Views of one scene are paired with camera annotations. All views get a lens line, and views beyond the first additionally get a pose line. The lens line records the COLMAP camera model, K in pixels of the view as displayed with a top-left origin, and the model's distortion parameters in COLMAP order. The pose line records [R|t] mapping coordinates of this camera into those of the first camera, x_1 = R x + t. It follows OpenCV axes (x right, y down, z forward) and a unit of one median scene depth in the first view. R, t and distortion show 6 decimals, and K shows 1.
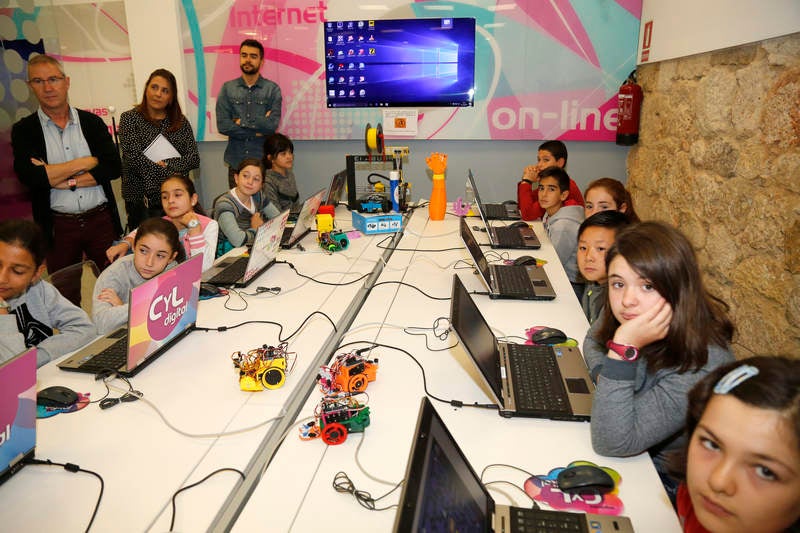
lens RADIAL K [[529.8, 0, 388.8], [0, 529.8, 268.7], [0, 0, 1]] dist [-0.122176, 0.068442]
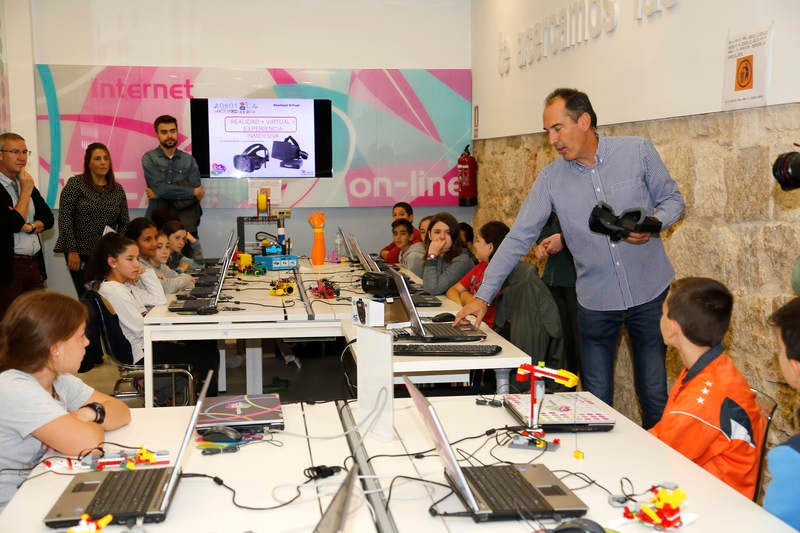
lens RADIAL K [[1154.3, 0, 400.0], [0, 1154.3, 266.5], [0, 0, 1]] dist [0.140514, 0.016981]
pose [[0.959283, -0.019169, 0.281796, -0.402277], [0.082947, 0.972822, -0.216190, 0.421617], [-0.269993, 0.230761, 0.934801, -1.304193]]
